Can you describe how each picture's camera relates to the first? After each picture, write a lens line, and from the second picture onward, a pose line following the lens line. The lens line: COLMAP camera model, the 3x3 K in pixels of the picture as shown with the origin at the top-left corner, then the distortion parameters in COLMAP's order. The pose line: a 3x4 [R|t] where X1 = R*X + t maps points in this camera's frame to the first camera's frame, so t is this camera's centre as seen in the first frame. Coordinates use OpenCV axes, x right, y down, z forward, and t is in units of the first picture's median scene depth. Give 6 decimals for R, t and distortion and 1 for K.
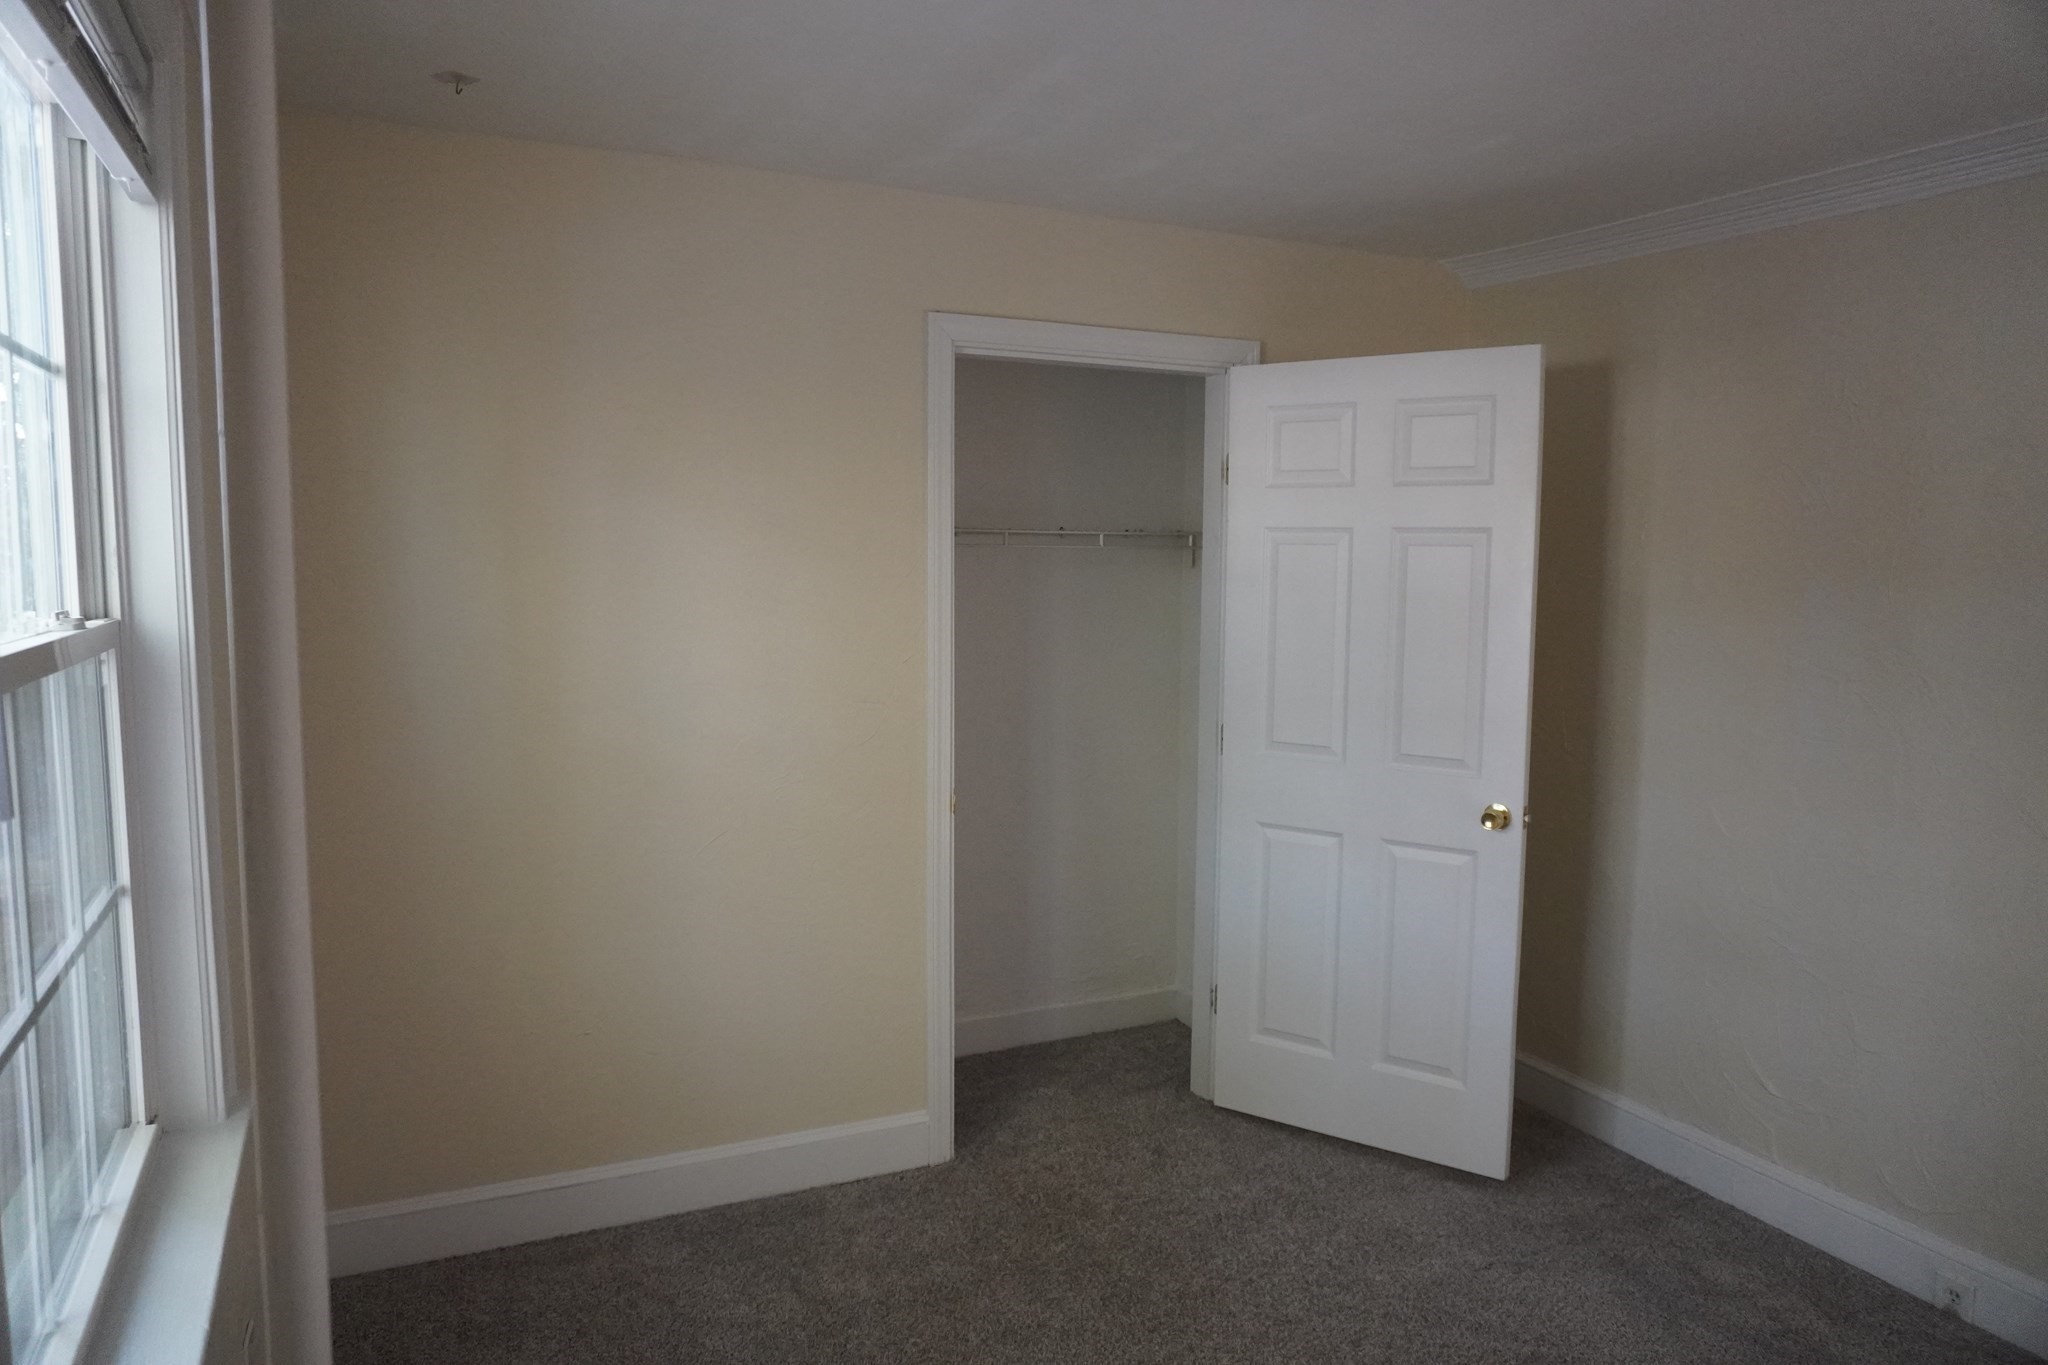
lens RADIAL K [[1369.3, 0, 1029.3], [0, 1369.3, 688.1], [0, 0, 1]] dist [-0.043885, 0.028910]
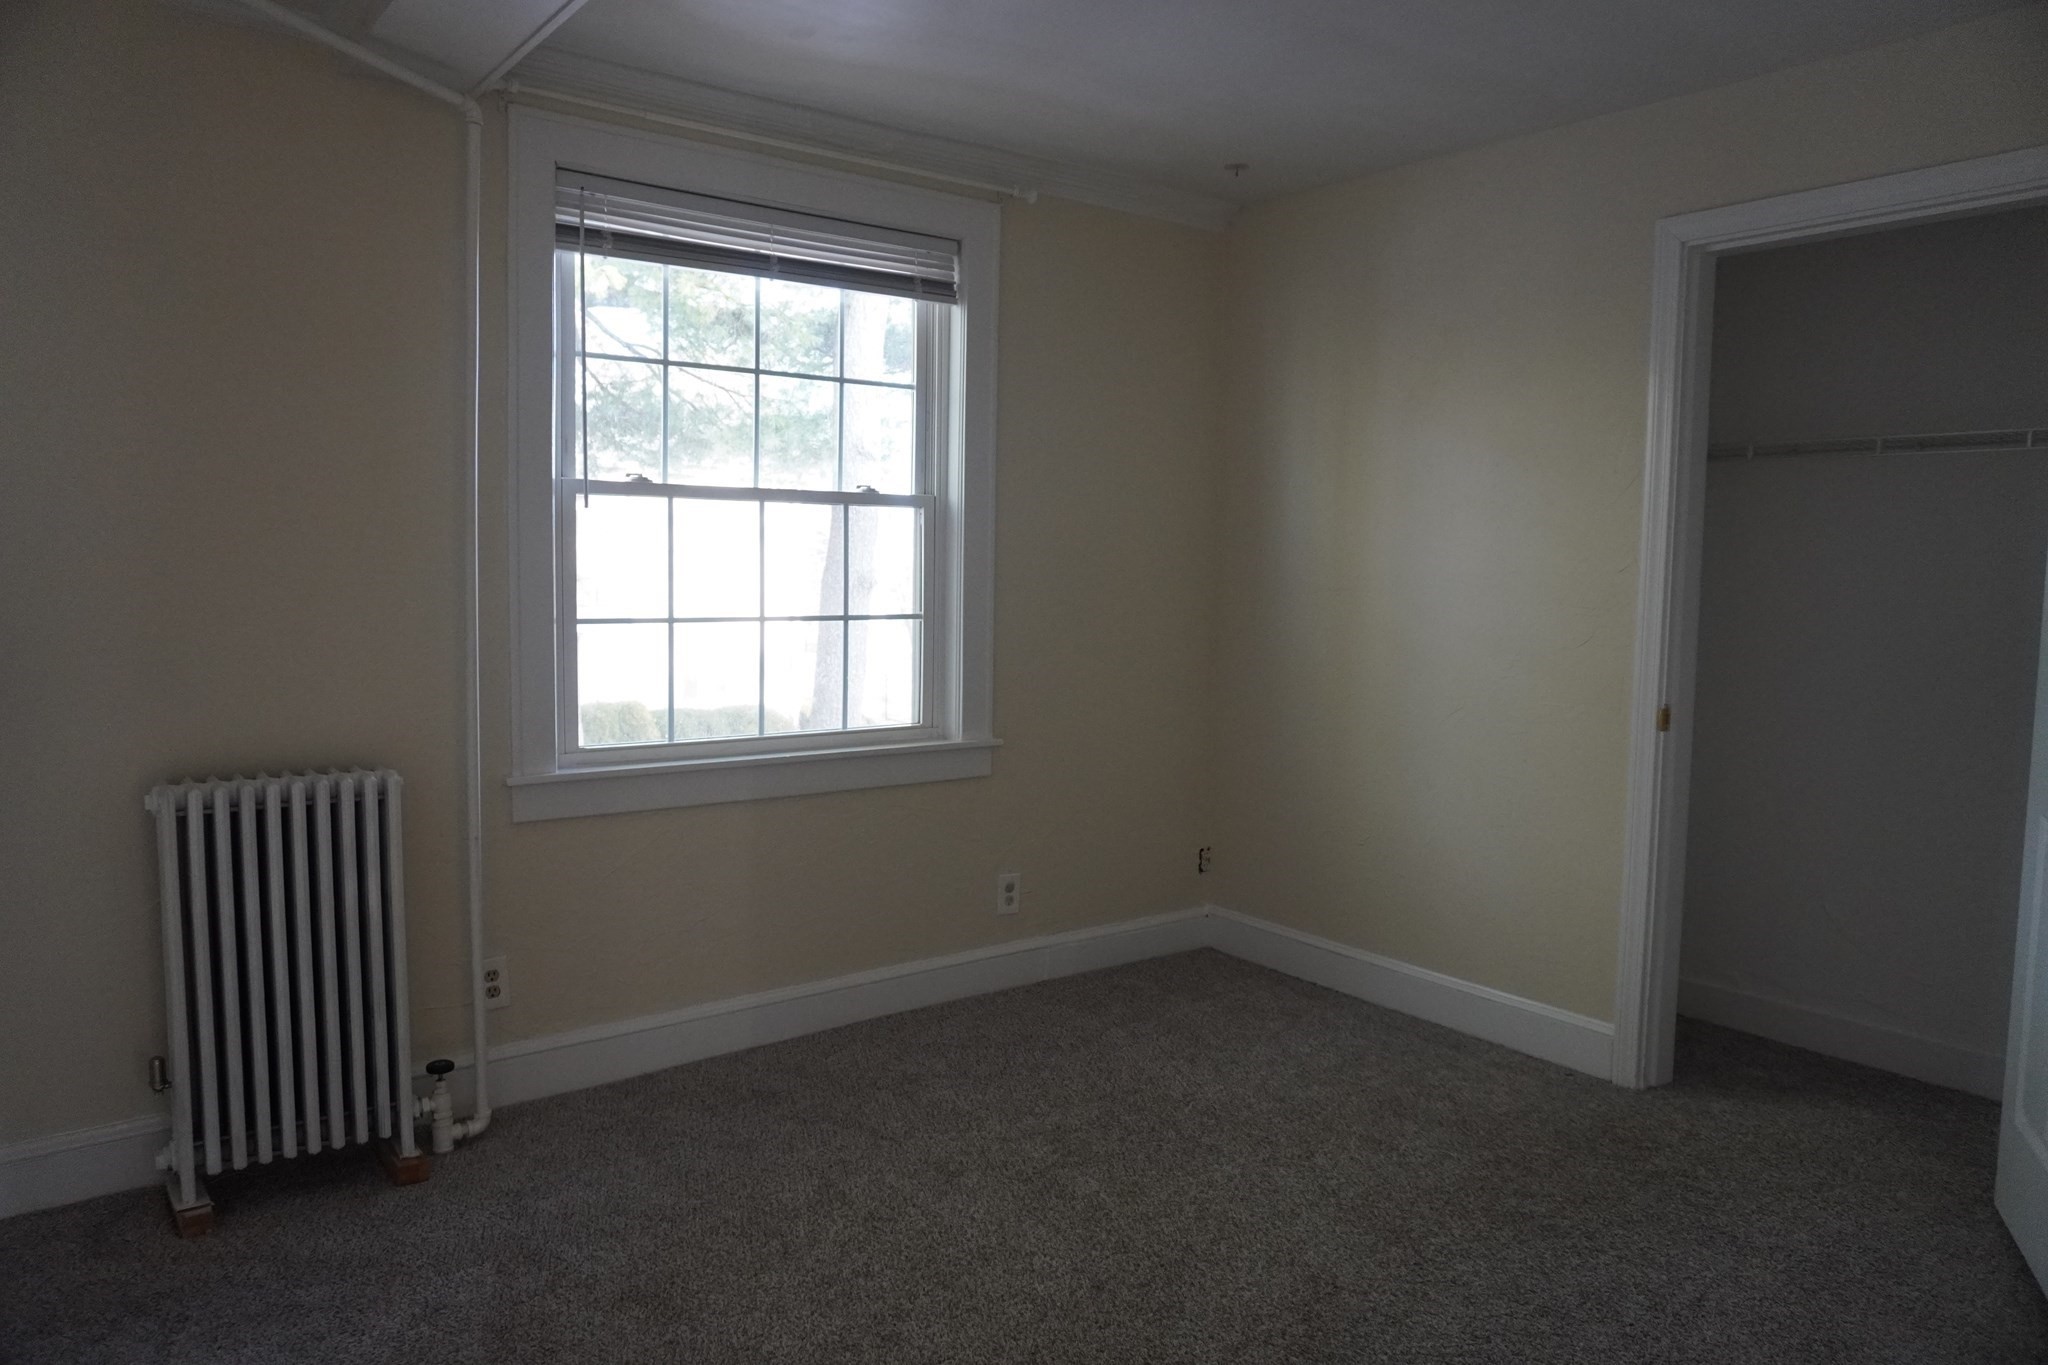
lens RADIAL K [[1369.3, 0, 1039.8], [0, 1369.3, 710.9], [0, 0, 1]] dist [-0.043885, 0.028910]
pose [[0.186995, 0.095203, -0.977737, 0.878497], [-0.112037, 0.990866, 0.075054, 0.060141], [0.975951, 0.095508, 0.195953, 0.416435]]
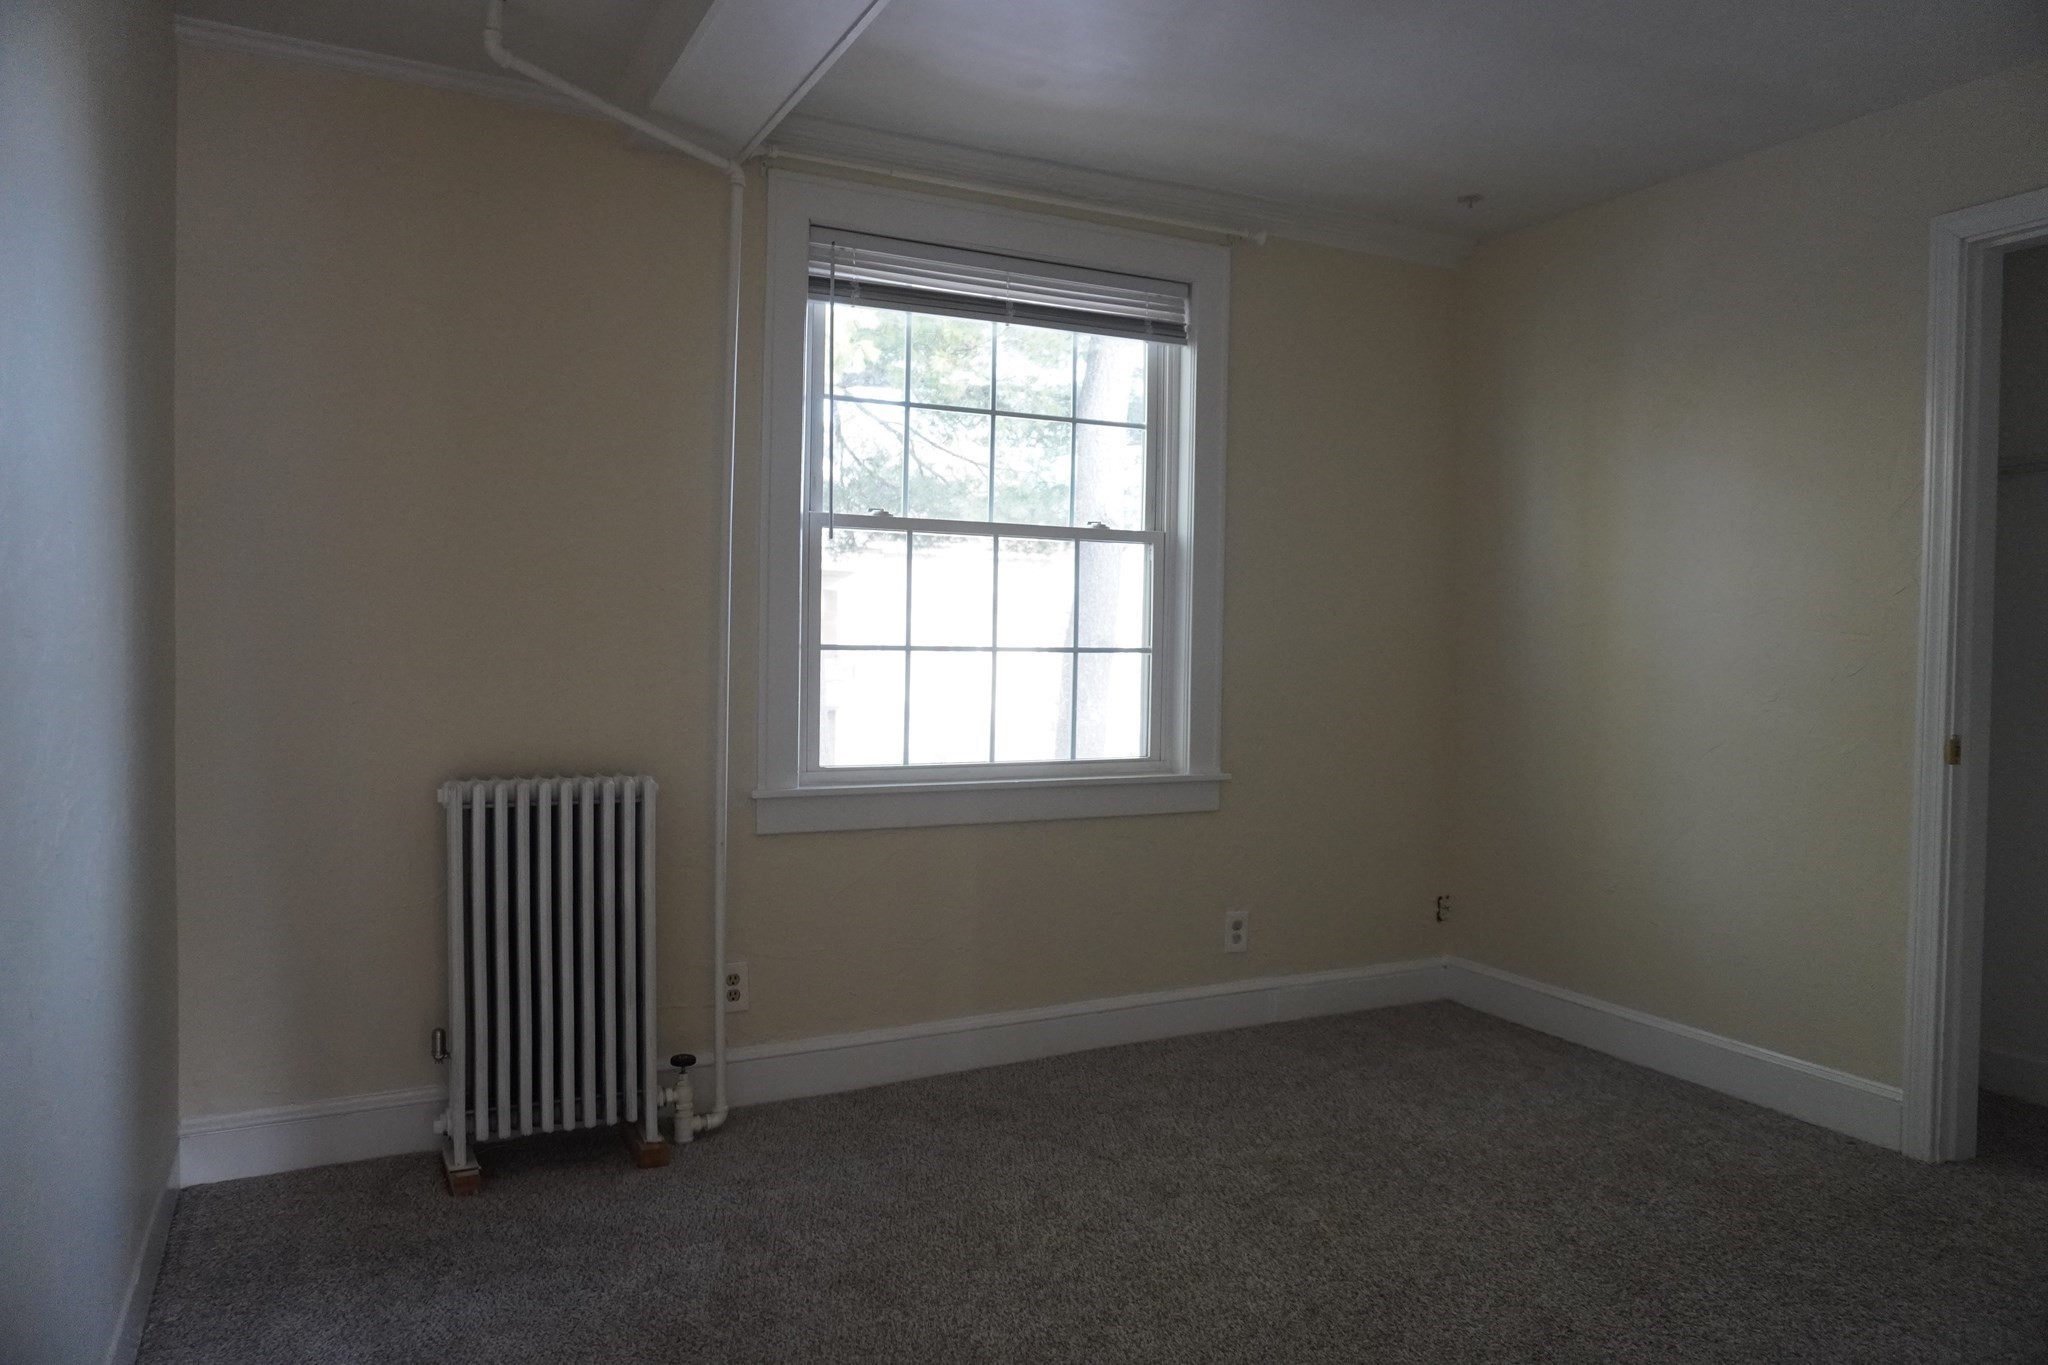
lens RADIAL K [[1369.3, 0, 1029.5], [0, 1369.3, 690.8], [0, 0, 1]] dist [-0.043885, 0.028910]
pose [[0.005178, 0.033843, -0.999414, 0.892490], [-0.111615, 0.993202, 0.033054, 0.088879], [0.993738, 0.111379, 0.008920, 0.429998]]
